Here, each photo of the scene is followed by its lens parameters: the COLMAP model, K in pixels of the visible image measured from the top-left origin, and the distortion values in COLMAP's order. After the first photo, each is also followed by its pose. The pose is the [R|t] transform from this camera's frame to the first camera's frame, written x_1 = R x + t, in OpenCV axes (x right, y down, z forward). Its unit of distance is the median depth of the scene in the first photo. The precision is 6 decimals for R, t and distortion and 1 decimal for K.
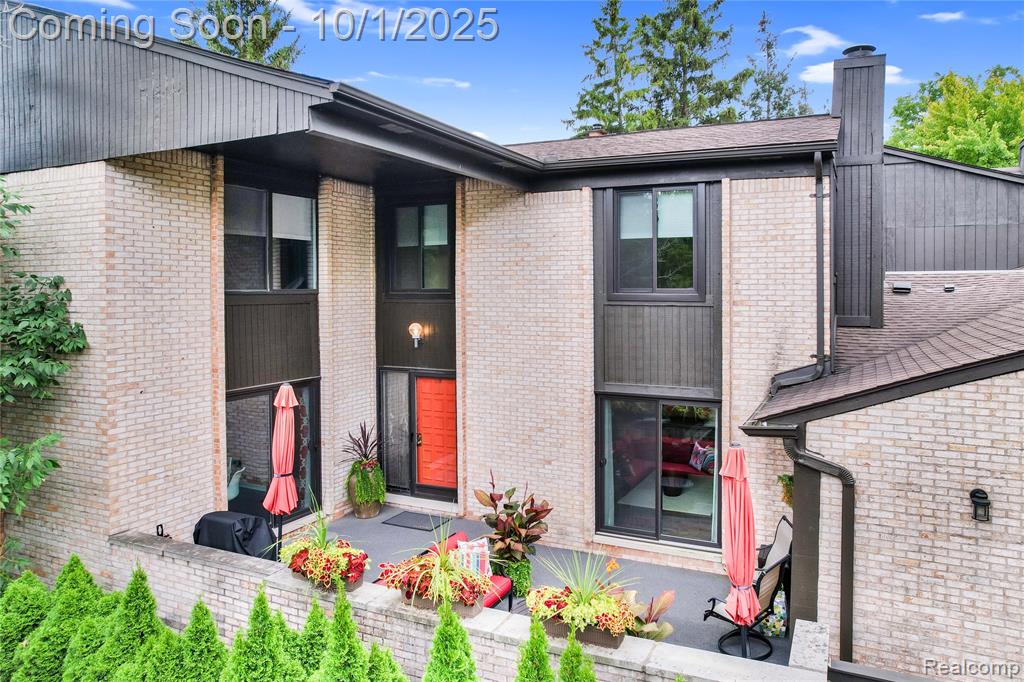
lens RADIAL K [[674.6, 0, 554.1], [0, 674.6, 302.0], [0, 0, 1]] dist [-0.074932, 0.064373]
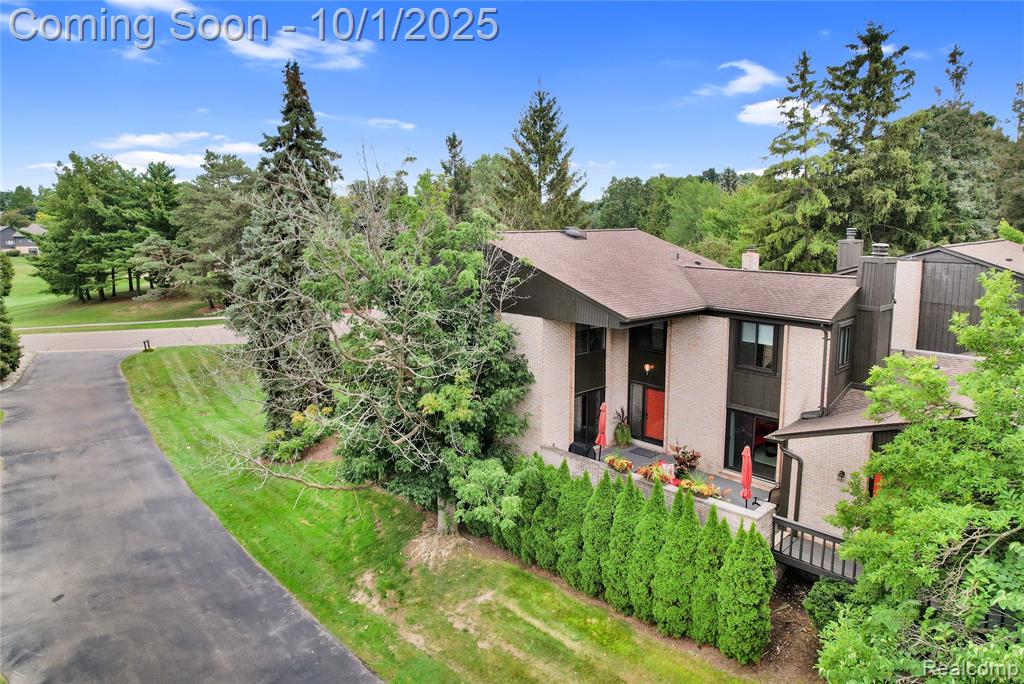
lens RADIAL K [[649.7, 0, 523.8], [0, 649.7, 299.2], [0, 0, 1]] dist [-0.061185, 0.034598]
pose [[0.931694, 0.051043, -0.359641, 0.189489], [-0.015741, 0.994821, 0.100414, -0.437792], [0.362904, -0.087894, 0.927672, -1.233234]]
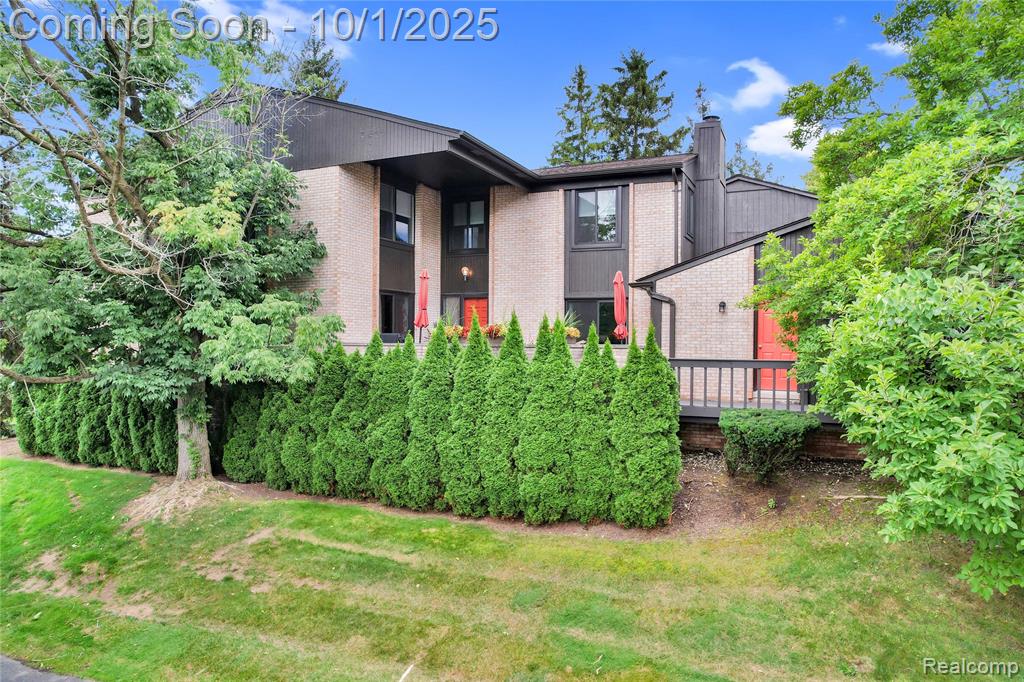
lens RADIAL K [[644.8, 0, 529.2], [0, 644.8, 340.2], [0, 0, 1]] dist [-0.061053, 0.048590]
pose [[0.999924, 0.009372, 0.008023, -0.052726], [-0.009292, 0.999907, -0.009965, 0.276133], [-0.008116, 0.009889, 0.999918, -0.818637]]
